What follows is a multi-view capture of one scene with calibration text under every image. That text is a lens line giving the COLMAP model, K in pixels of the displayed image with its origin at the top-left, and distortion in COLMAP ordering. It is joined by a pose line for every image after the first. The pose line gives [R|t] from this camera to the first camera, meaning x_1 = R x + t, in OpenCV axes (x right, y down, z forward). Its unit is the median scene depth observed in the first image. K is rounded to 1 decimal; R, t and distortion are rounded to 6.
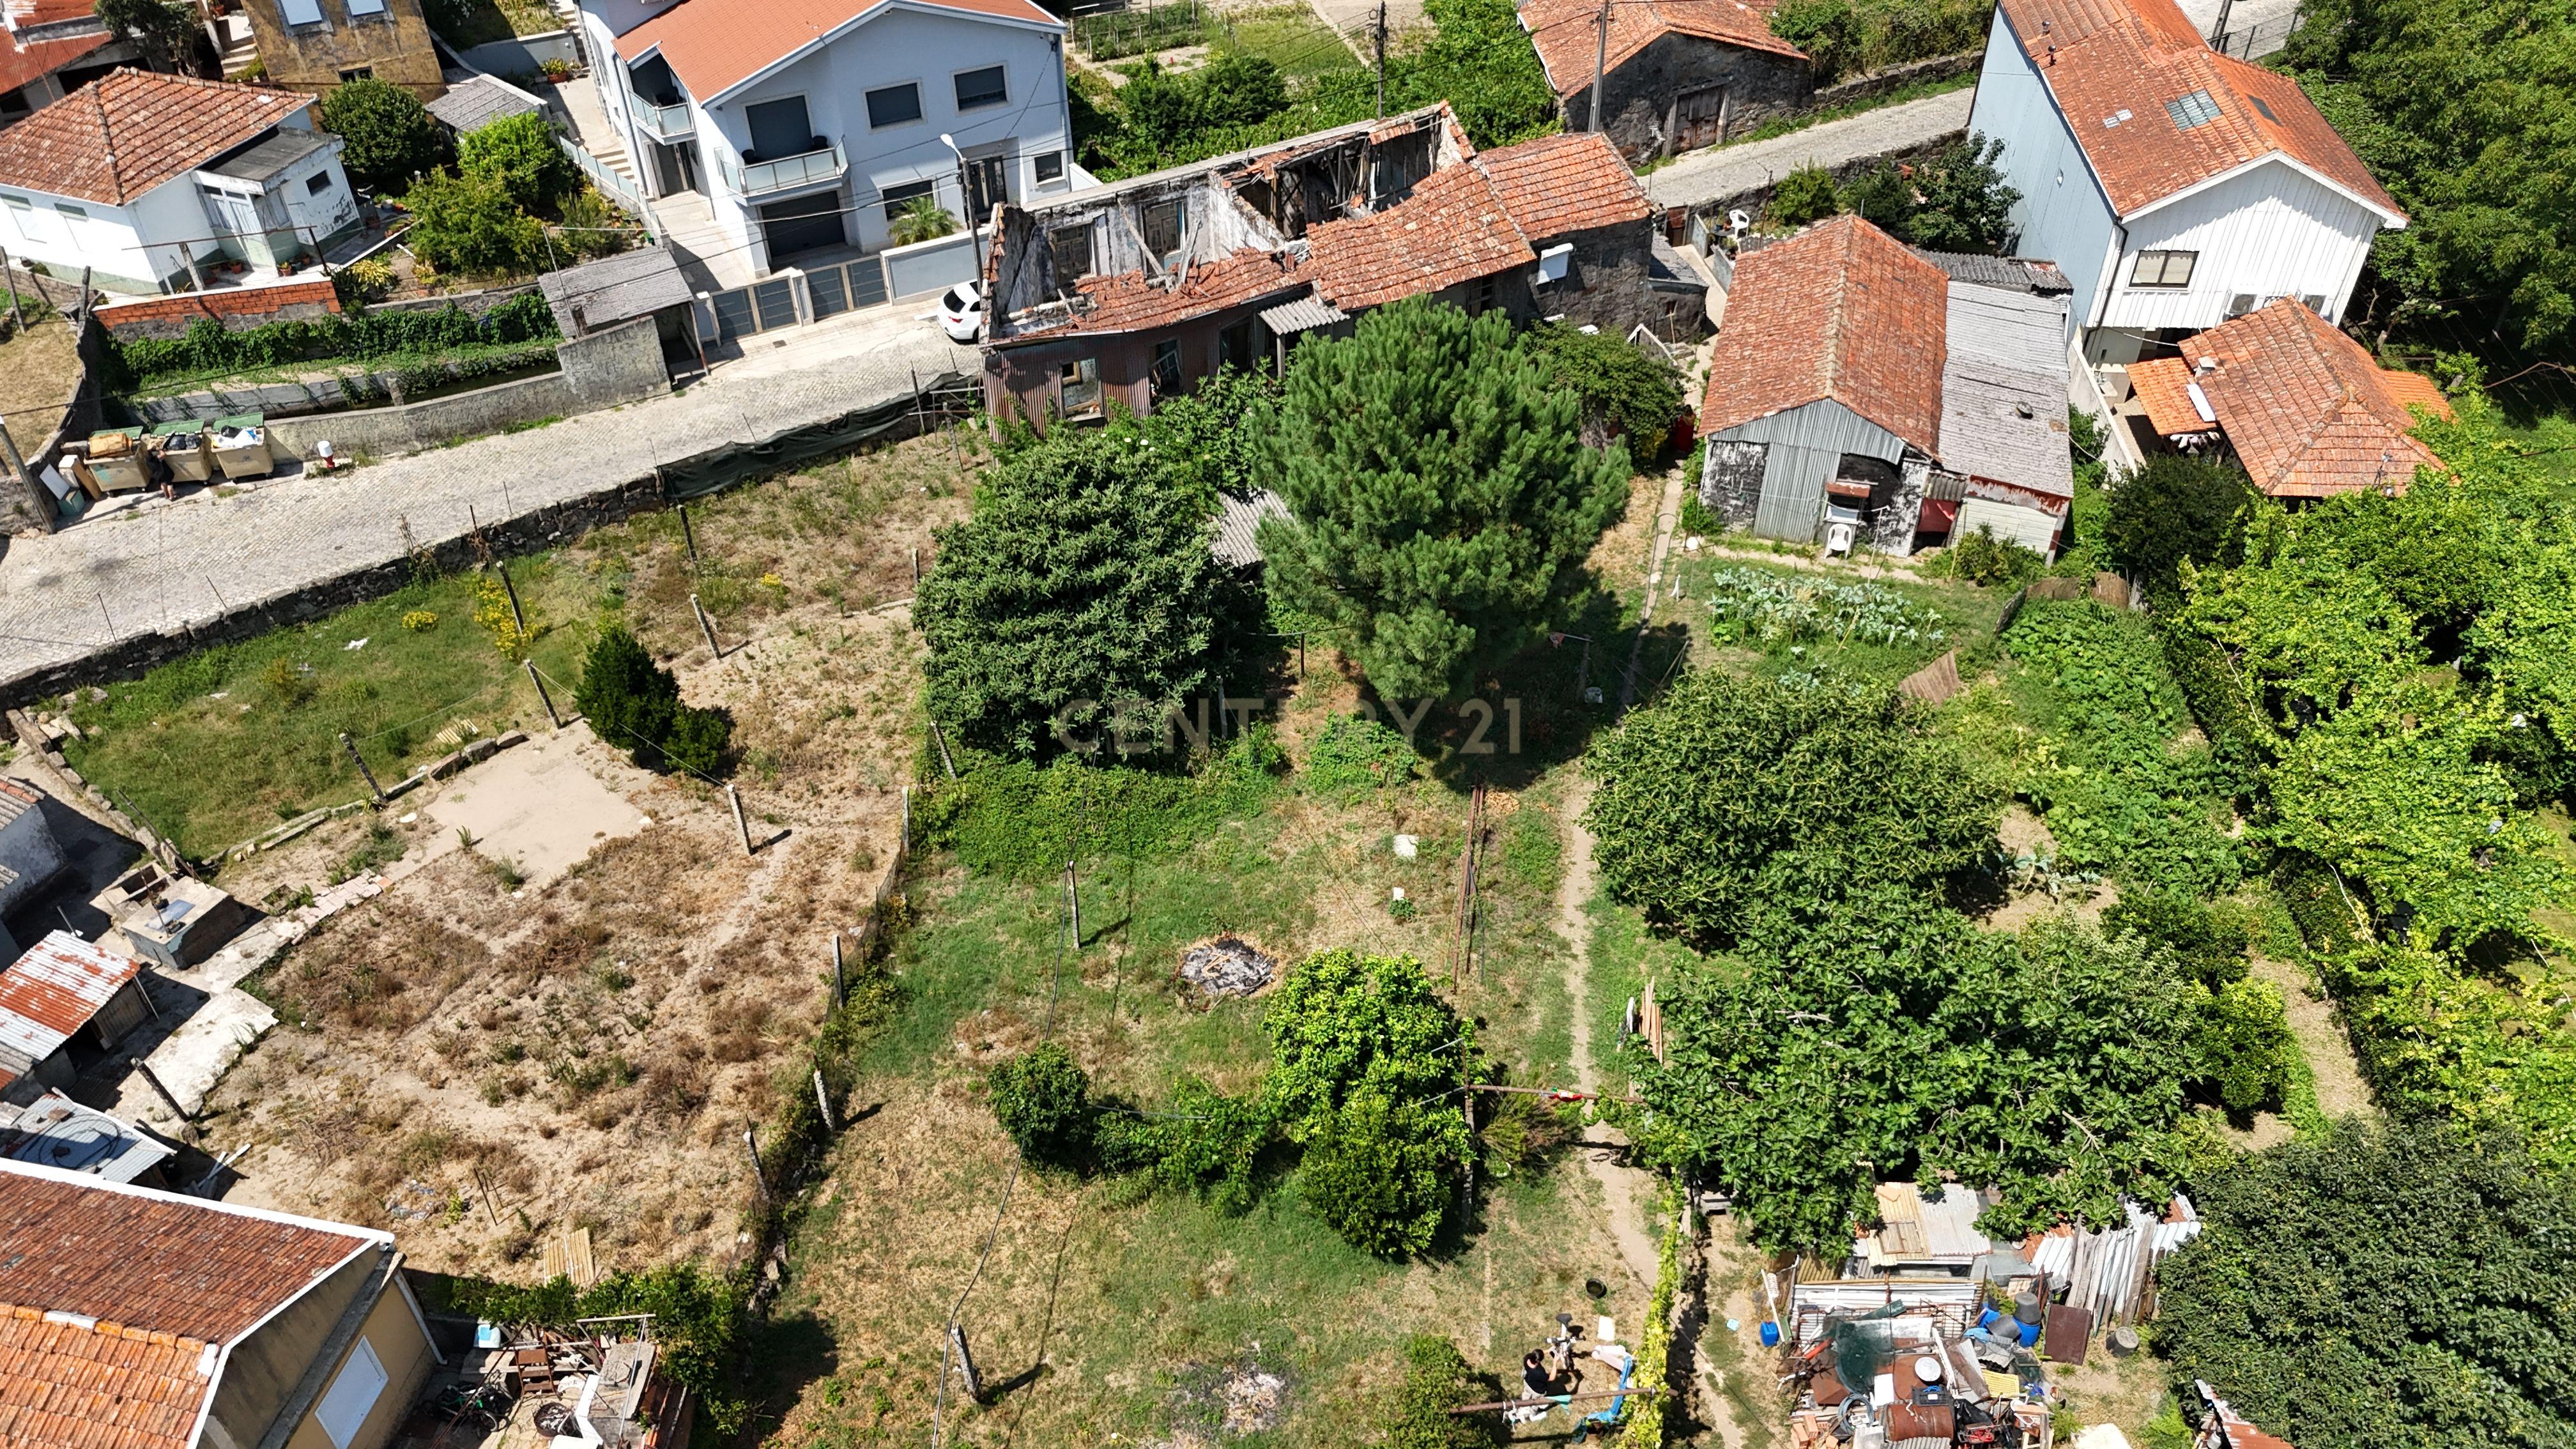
lens RADIAL K [[1898.2, 0, 1293.0], [0, 1898.2, 744.9], [0, 0, 1]] dist [0.058928, -0.047666]
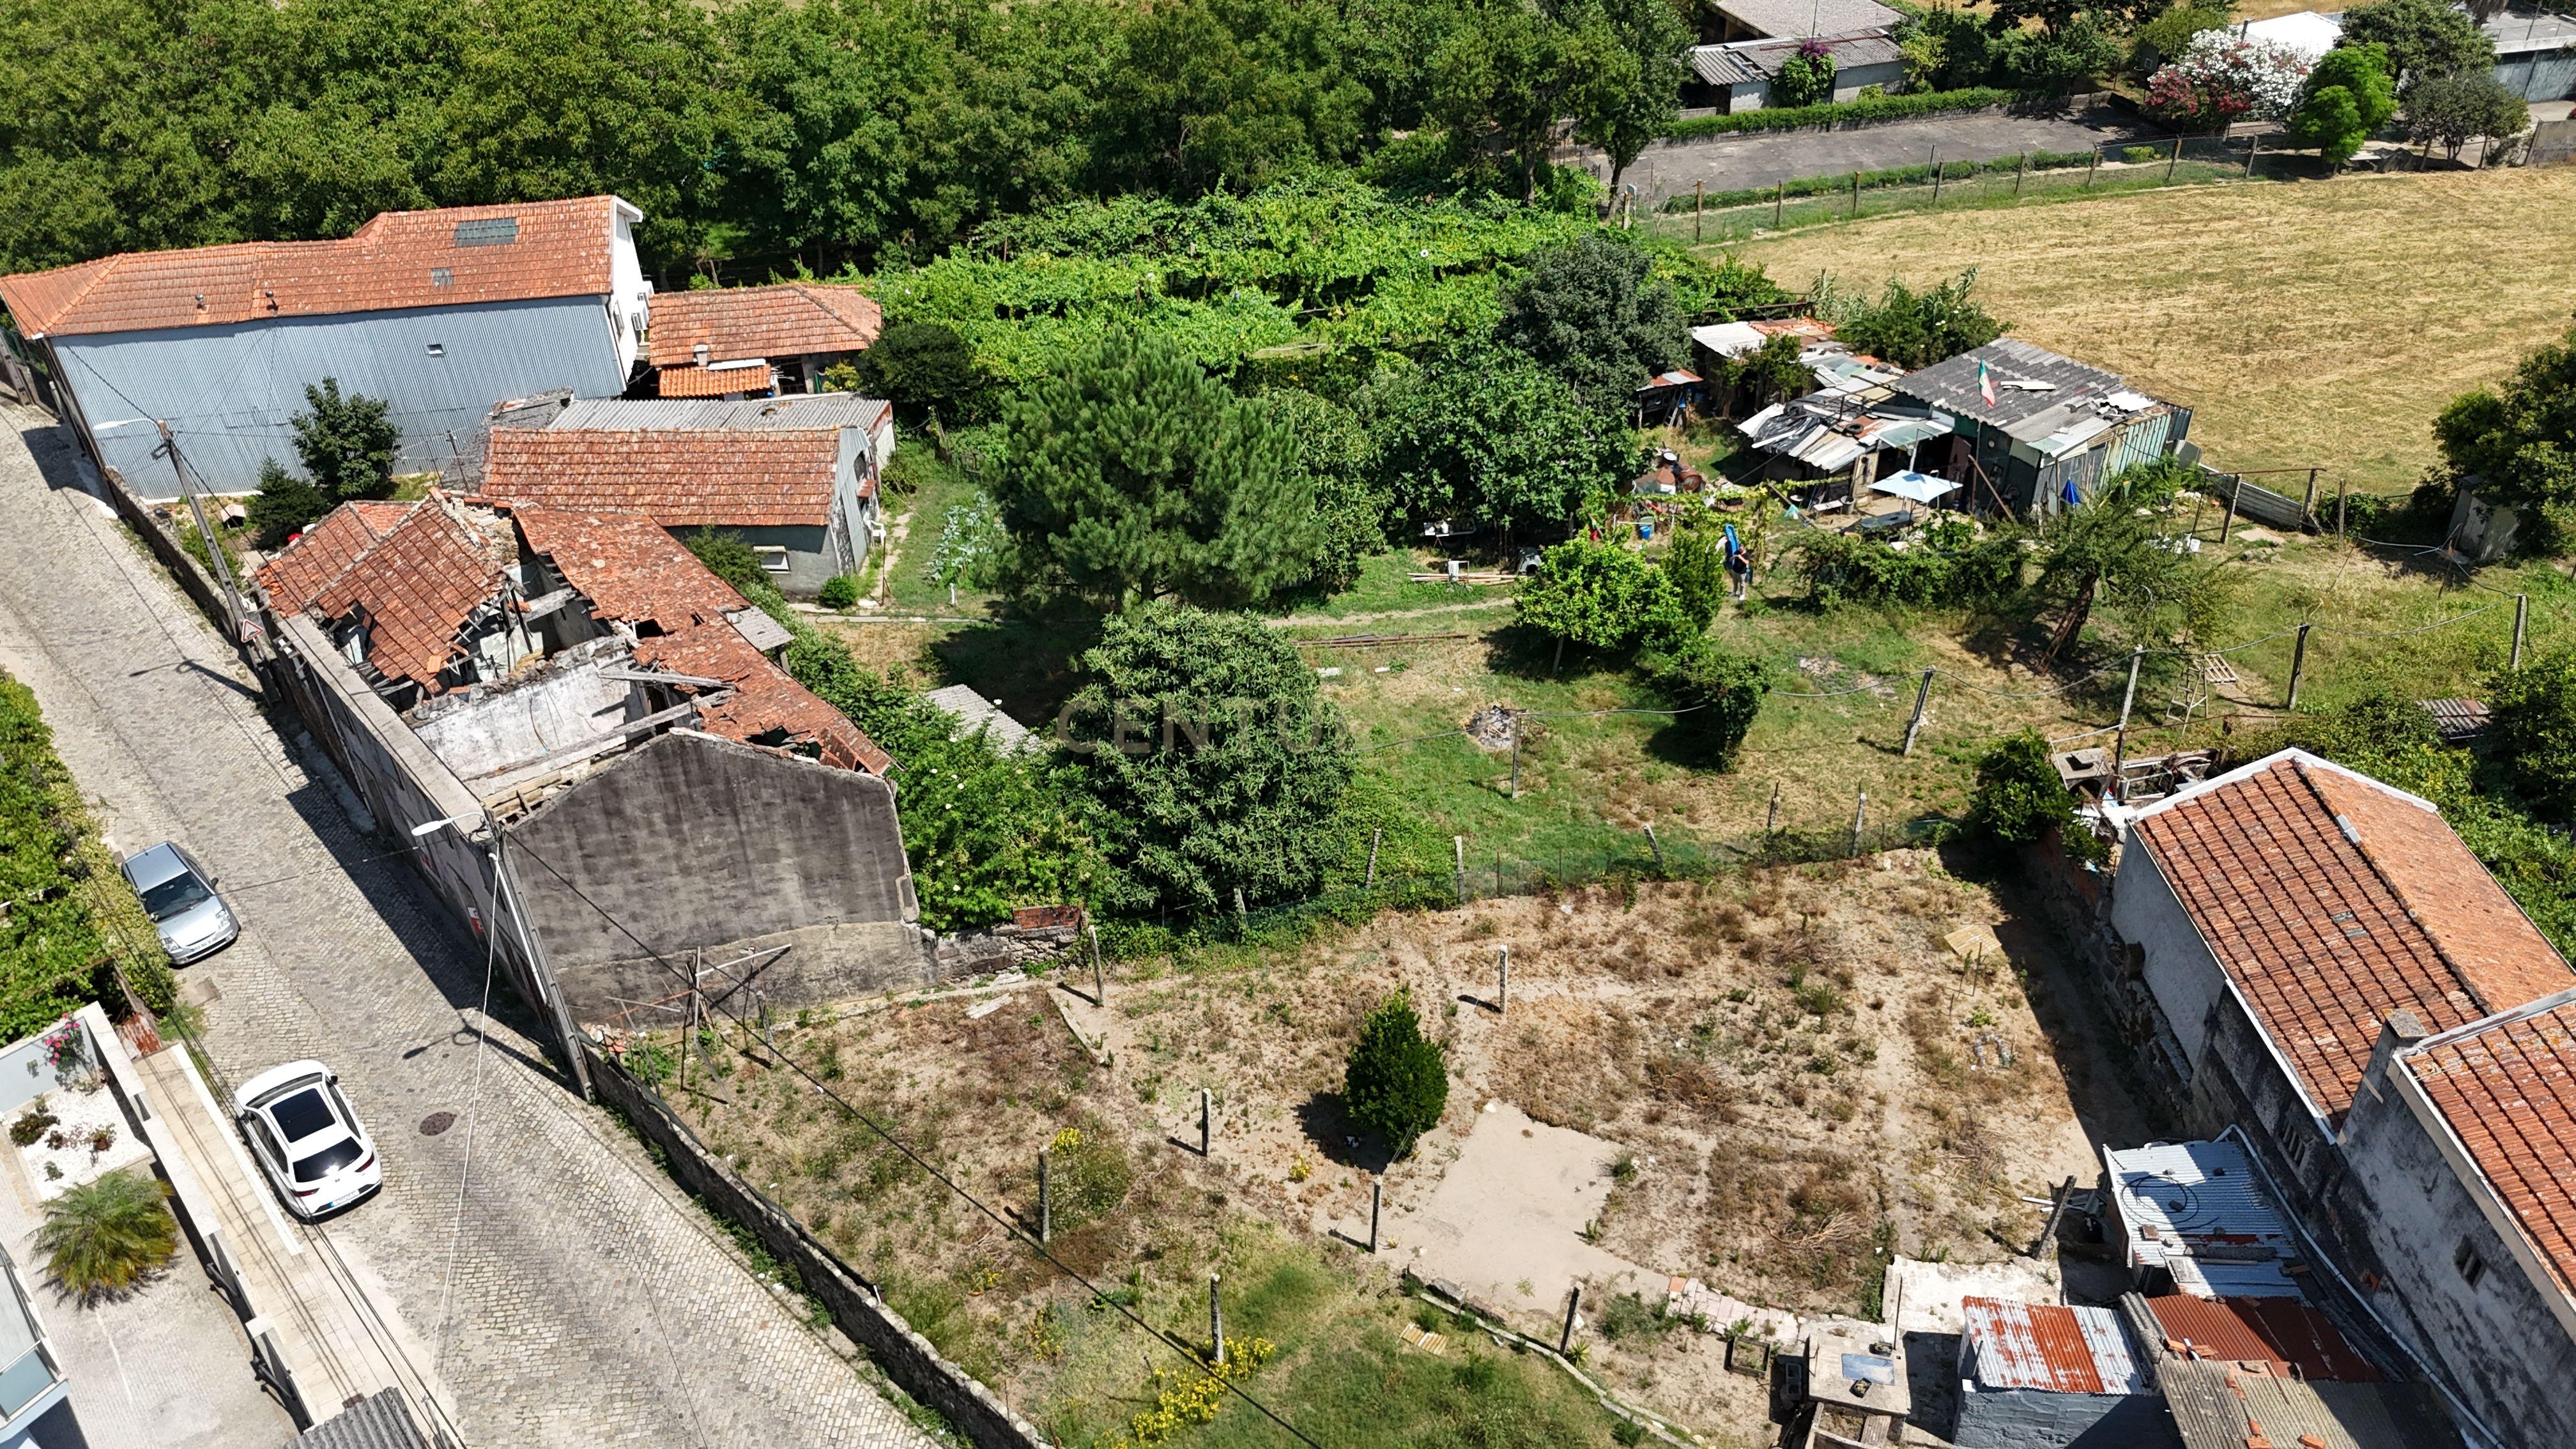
lens RADIAL K [[1898.2, 0, 1280.8], [0, 1898.2, 716.4], [0, 0, 1]] dist [0.058928, -0.047666]
pose [[-0.223533, -0.541648, 0.810340, -0.830609], [0.664512, 0.523525, 0.533241, -0.533616], [-0.713062, 0.657677, 0.242906, 0.629752]]
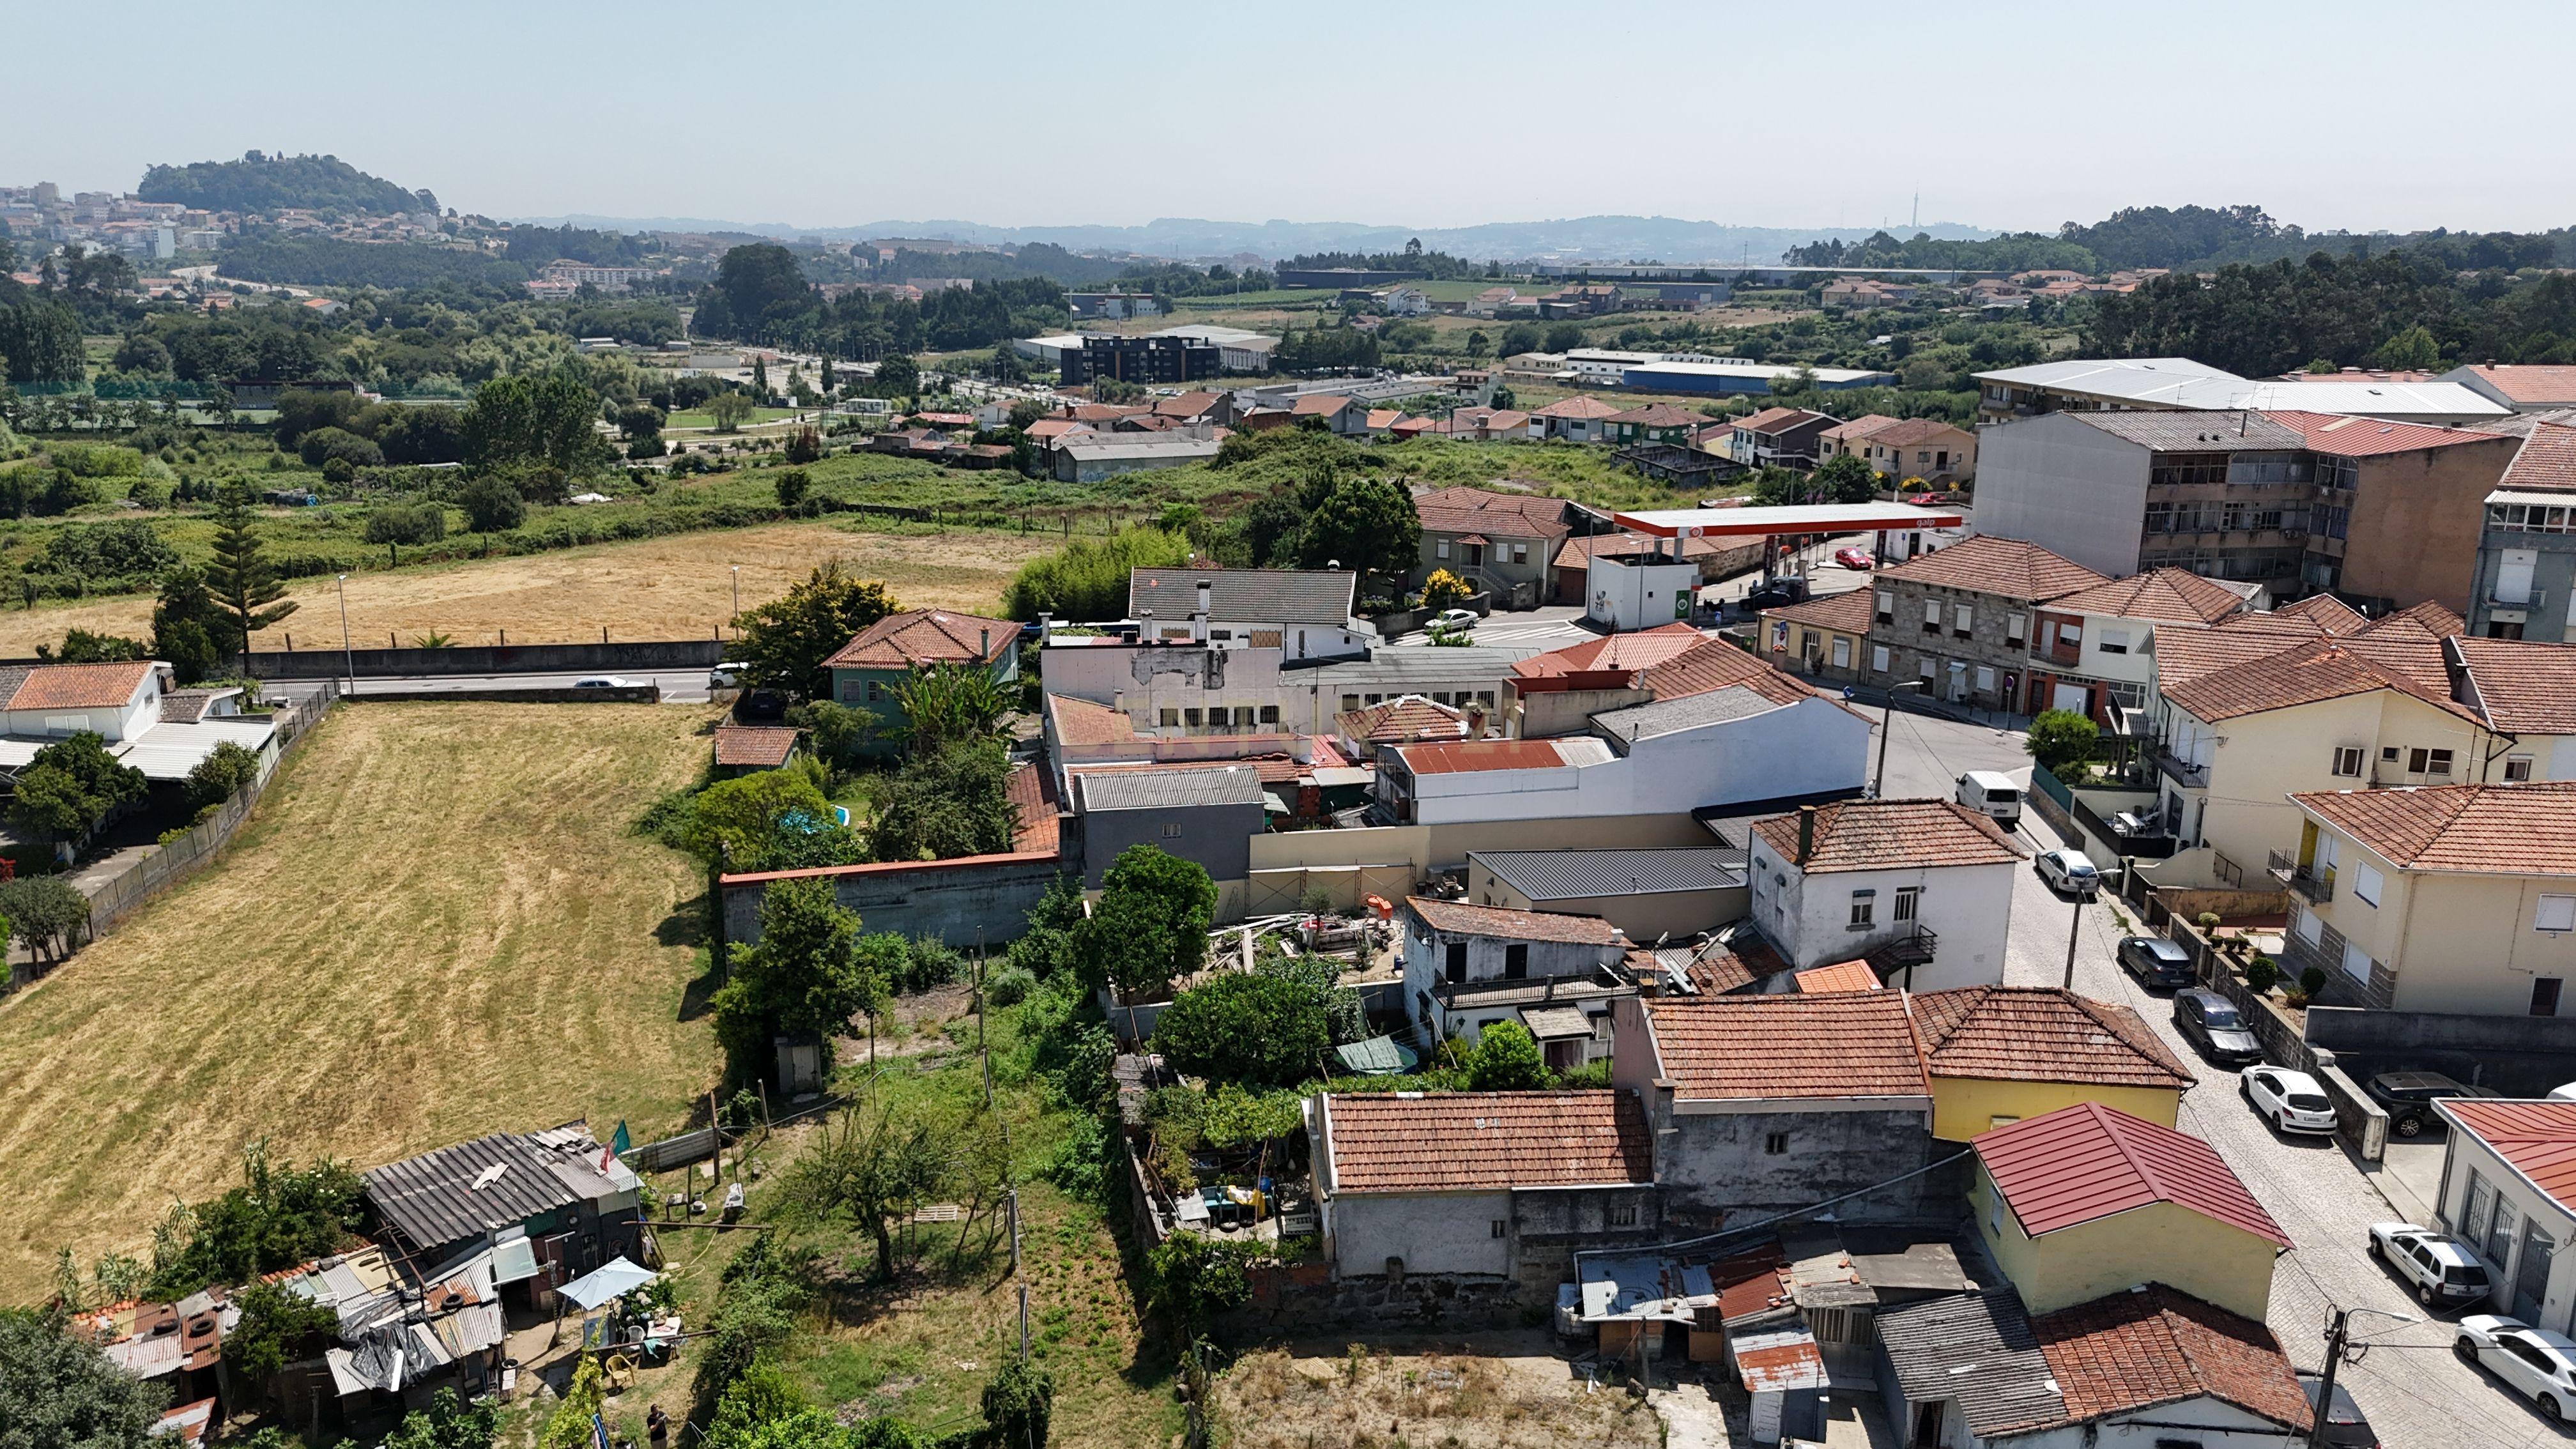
lens RADIAL K [[1898.2, 0, 1291.1], [0, 1898.2, 714.7], [0, 0, 1]] dist [0.058928, -0.047666]
pose [[-0.960948, 0.066064, -0.268728, 0.011118], [-0.181153, 0.583921, 0.791340, -0.843345], [0.209195, 0.809118, -0.549150, 0.963658]]
